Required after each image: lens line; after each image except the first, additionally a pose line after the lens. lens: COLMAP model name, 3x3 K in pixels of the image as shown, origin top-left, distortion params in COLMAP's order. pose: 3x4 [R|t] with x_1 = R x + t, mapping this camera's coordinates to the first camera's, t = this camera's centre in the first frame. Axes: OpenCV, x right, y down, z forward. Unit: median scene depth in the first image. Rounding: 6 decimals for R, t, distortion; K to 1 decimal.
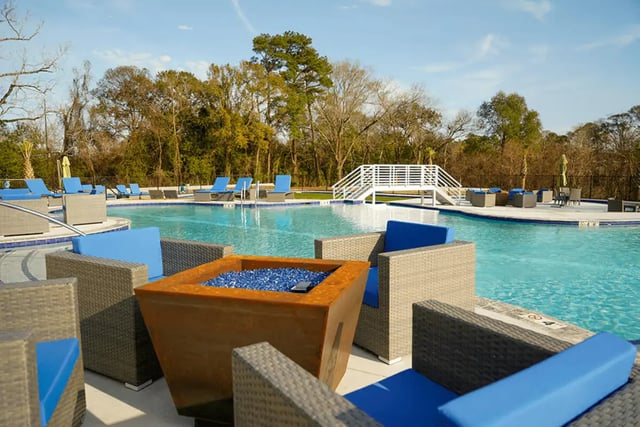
lens RADIAL K [[418.7, 0, 320.0], [0, 418.7, 213.5], [0, 0, 1]] dist [-0.045921, 0.028182]
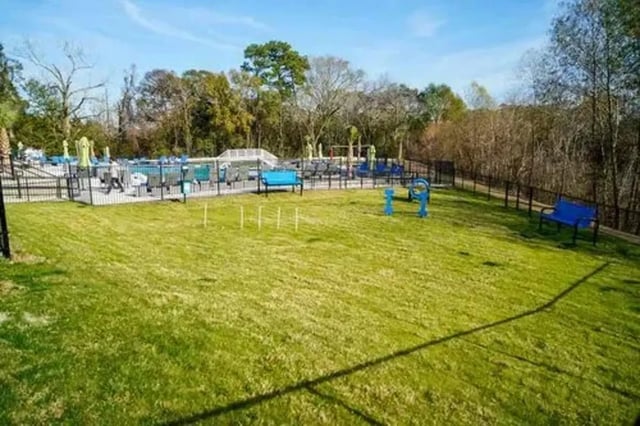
lens RADIAL K [[418.7, 0, 320.0], [0, 418.7, 213.0], [0, 0, 1]] dist [-0.045921, 0.028182]
pose [[0.992249, 0.010766, -0.123801, 0.247532], [-0.002134, 0.997569, 0.069646, 0.019746], [0.124250, -0.068842, 0.989860, -0.339323]]
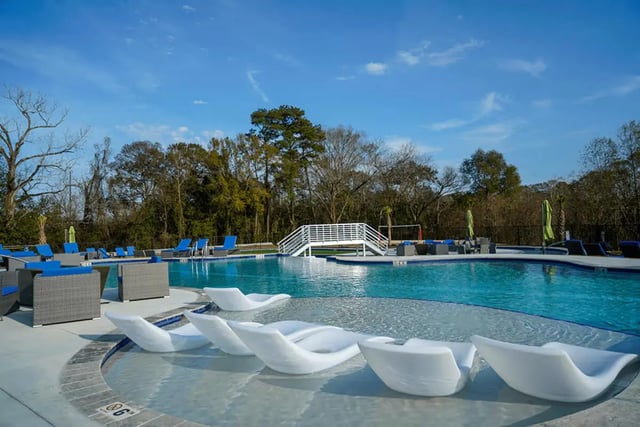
lens RADIAL K [[418.7, 0, 320.0], [0, 418.7, 213.5], [0, 0, 1]] dist [-0.045921, 0.028182]
pose [[0.998428, -0.037659, -0.041522, 0.058273], [0.031620, 0.989988, -0.137563, 0.006160], [0.046287, 0.136034, 0.989622, -0.065165]]
